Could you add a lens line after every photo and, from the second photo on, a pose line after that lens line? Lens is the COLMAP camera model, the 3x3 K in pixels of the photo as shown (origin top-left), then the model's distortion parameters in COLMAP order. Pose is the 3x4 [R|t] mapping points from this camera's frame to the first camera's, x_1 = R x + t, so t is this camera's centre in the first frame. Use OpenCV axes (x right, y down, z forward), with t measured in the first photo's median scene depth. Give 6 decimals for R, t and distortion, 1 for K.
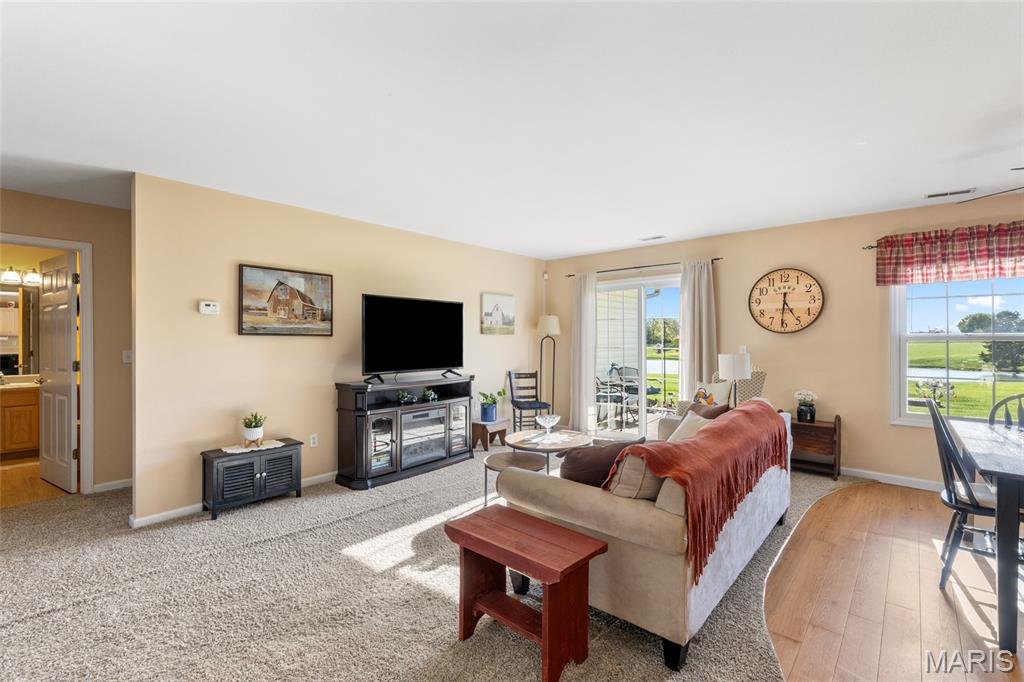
lens RADIAL K [[458.9, 0, 512.8], [0, 458.9, 337.9], [0, 0, 1]] dist [0.002371, 0.000626]
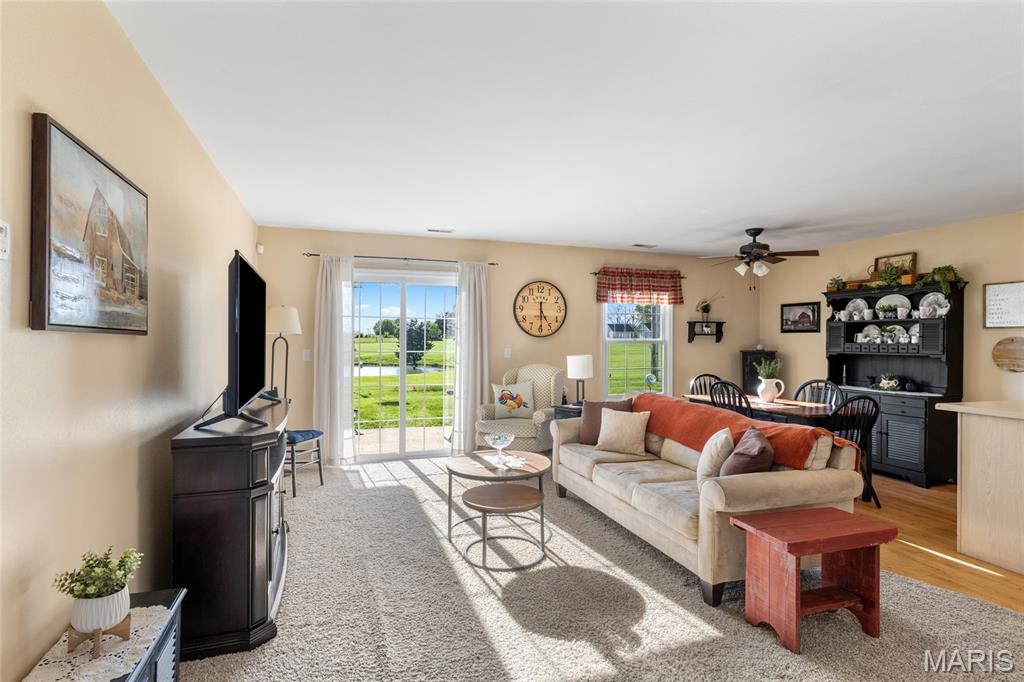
lens RADIAL K [[524.0, 0, 513.6], [0, 524.0, 342.7], [0, 0, 1]] dist [0.013259, -0.001974]
pose [[0.495640, -0.001145, 0.868528, -0.675160], [-0.007102, 0.999960, 0.005370, -0.003133], [-0.868499, -0.008830, 0.495612, 0.467765]]
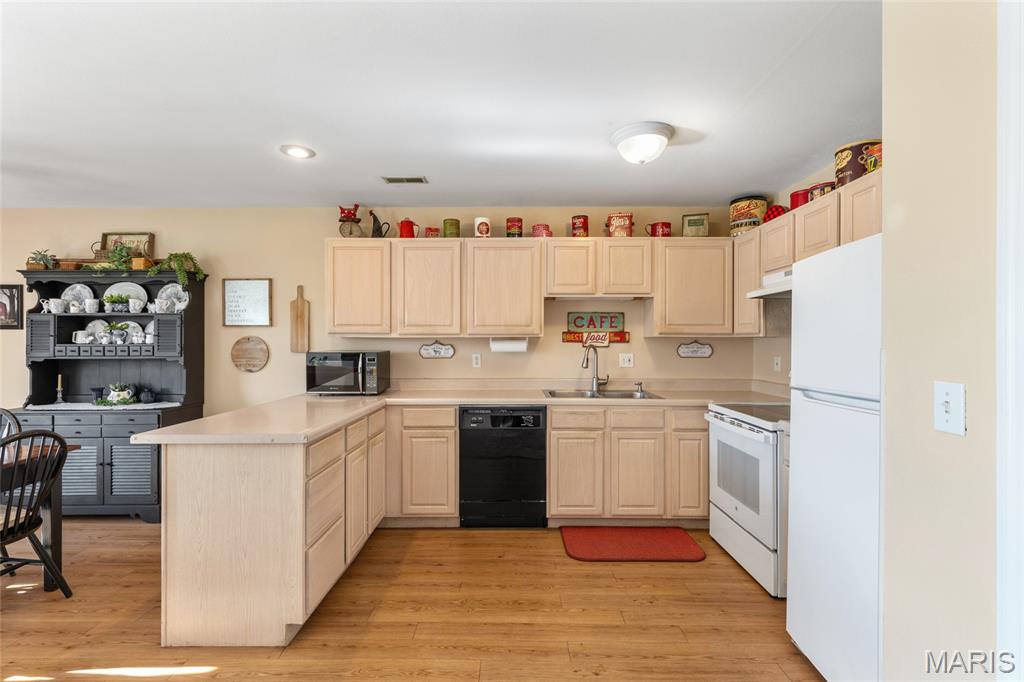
lens RADIAL K [[458.9, 0, 512.8], [0, 458.9, 337.9], [0, 0, 1]] dist [0.002371, 0.000626]
pose [[-0.654501, 0.006634, 0.756032, -0.234003], [0.002094, 0.999974, -0.006962, -0.005062], [-0.756058, -0.002973, -0.654497, 0.309585]]
